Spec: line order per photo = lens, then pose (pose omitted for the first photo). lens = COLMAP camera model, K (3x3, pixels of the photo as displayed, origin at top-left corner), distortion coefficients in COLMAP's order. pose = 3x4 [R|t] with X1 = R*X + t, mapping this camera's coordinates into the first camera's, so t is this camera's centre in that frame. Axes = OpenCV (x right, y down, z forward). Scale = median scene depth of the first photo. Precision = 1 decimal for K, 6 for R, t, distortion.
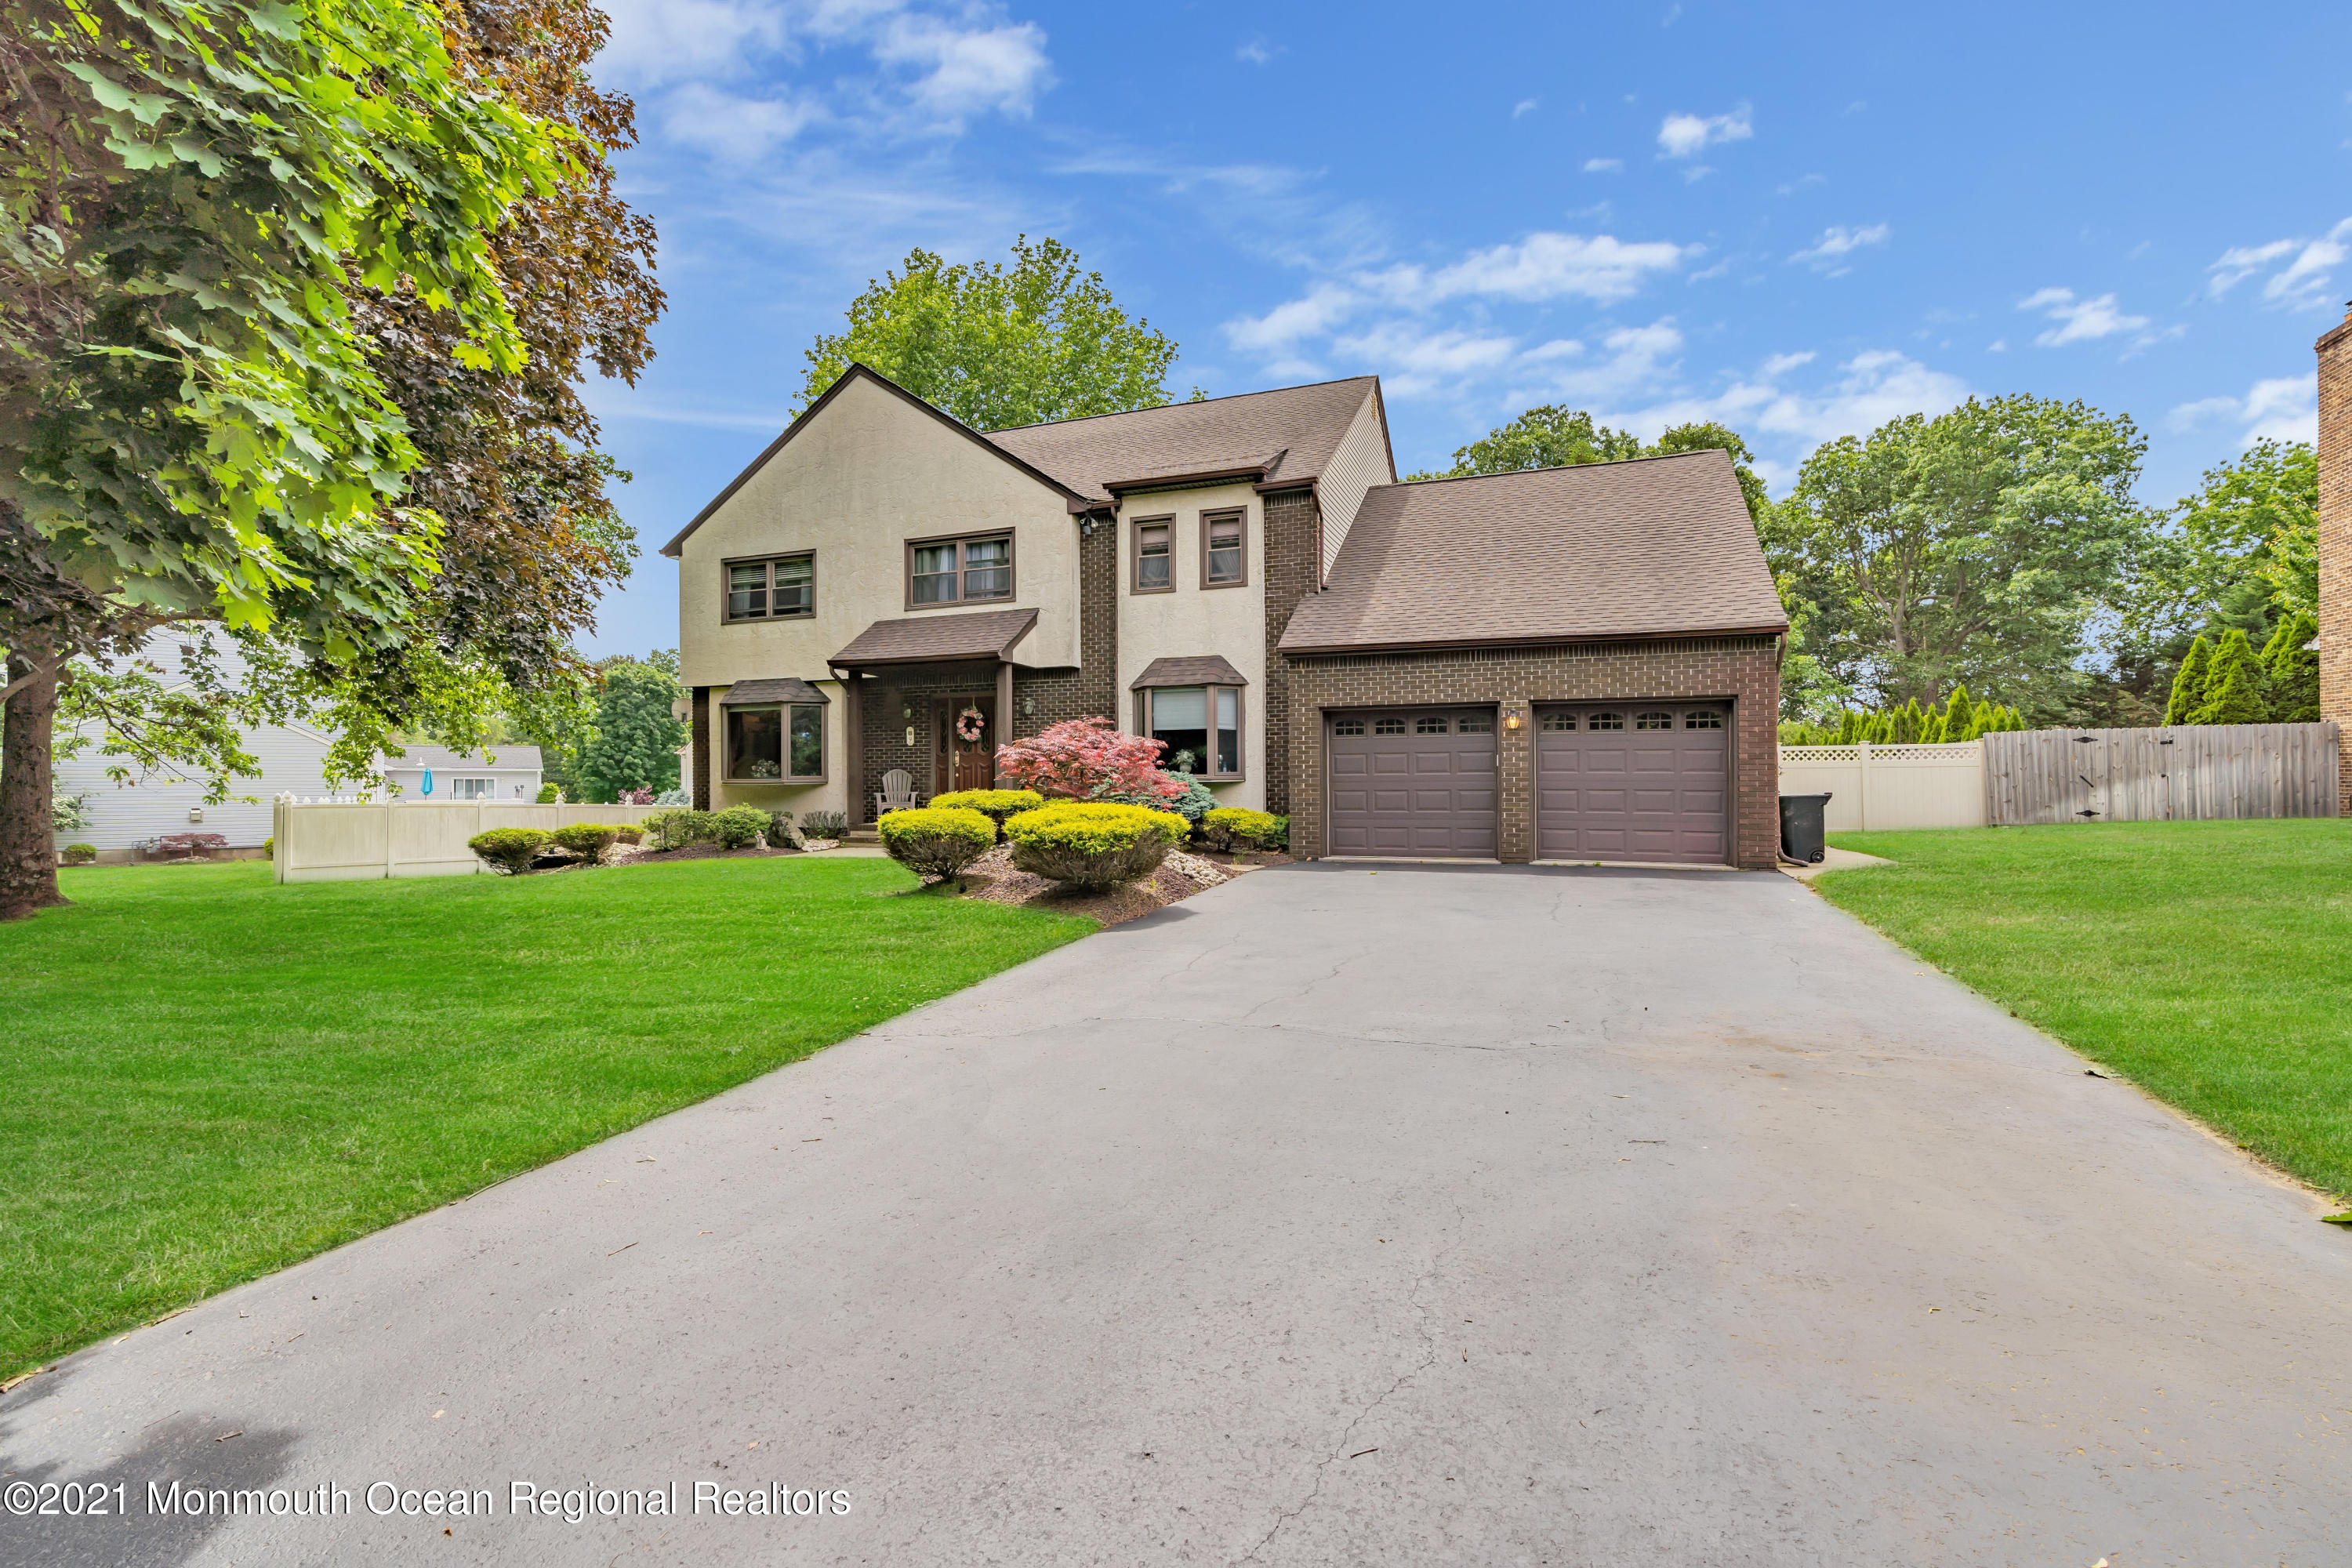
lens RADIAL K [[1105.7, 0, 1181.6], [0, 1105.7, 789.8], [0, 0, 1]] dist [-0.001112, -0.000058]
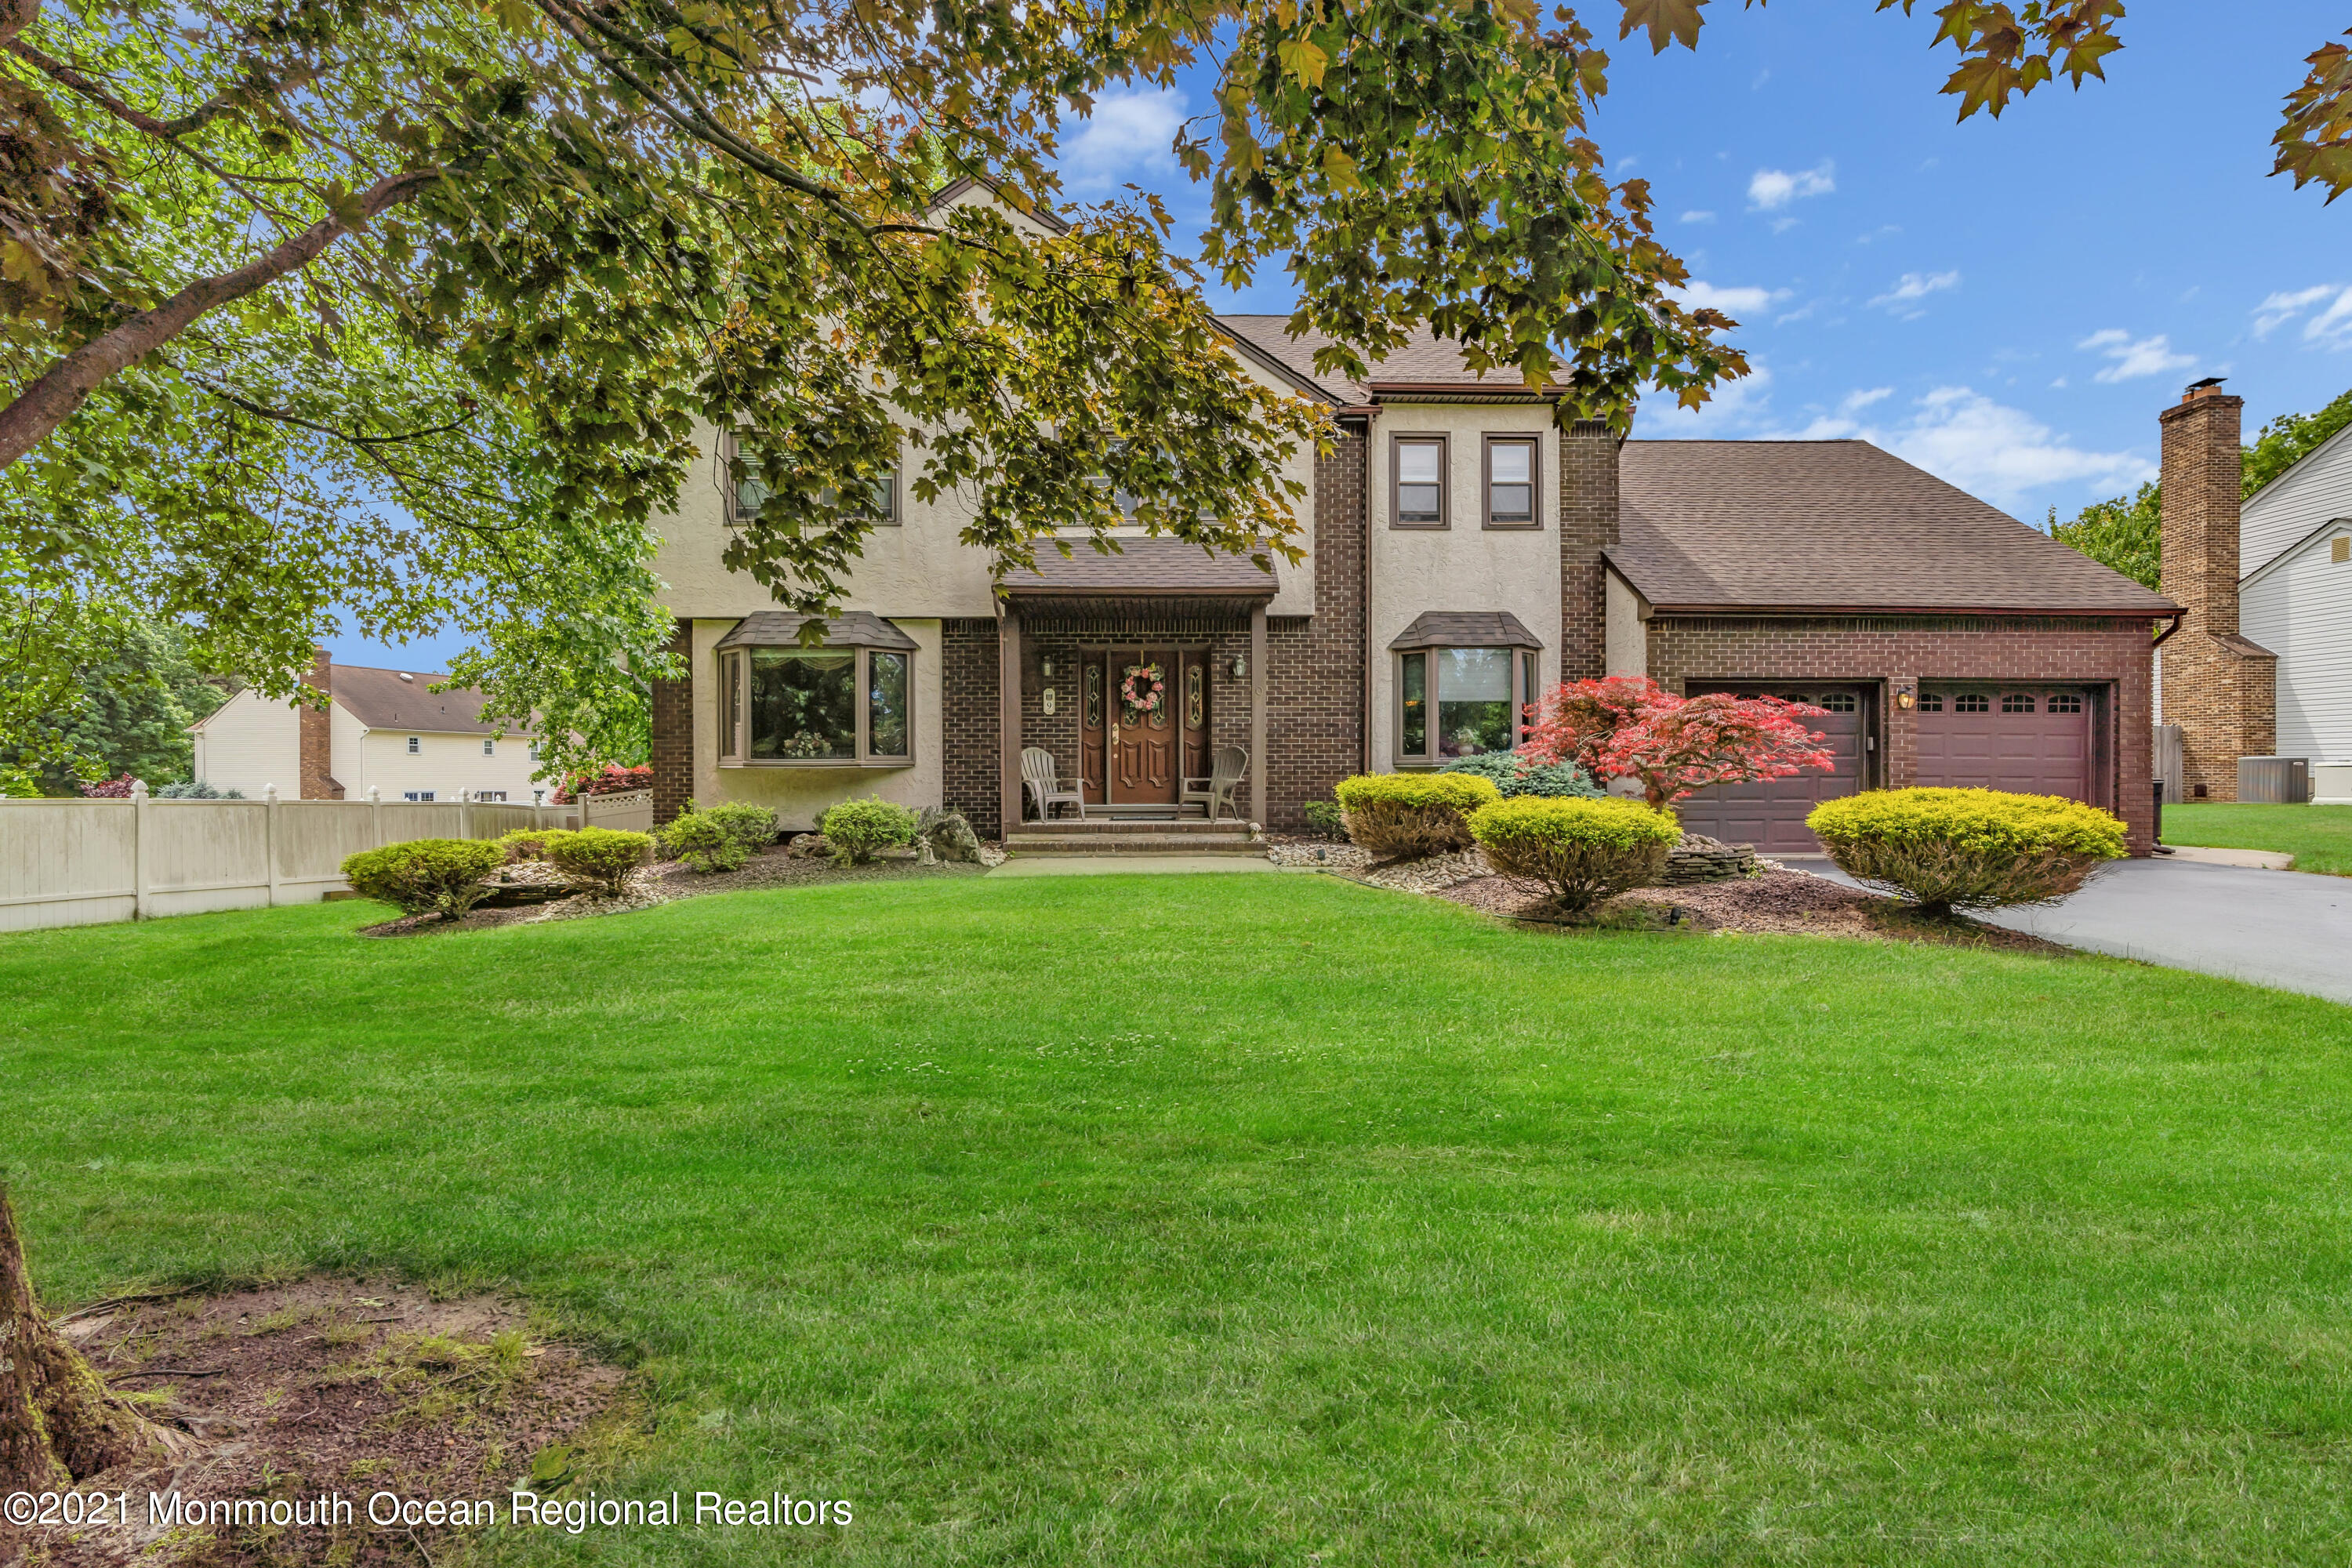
lens RADIAL K [[1105.7, 0, 1173.3], [0, 1105.7, 786.6], [0, 0, 1]] dist [-0.001112, -0.000058]
pose [[0.918424, 0.000511, 0.395597, -0.500870], [-0.000168, 1.000000, -0.000902, 0.007974], [-0.395597, 0.000762, 0.918424, 0.338920]]
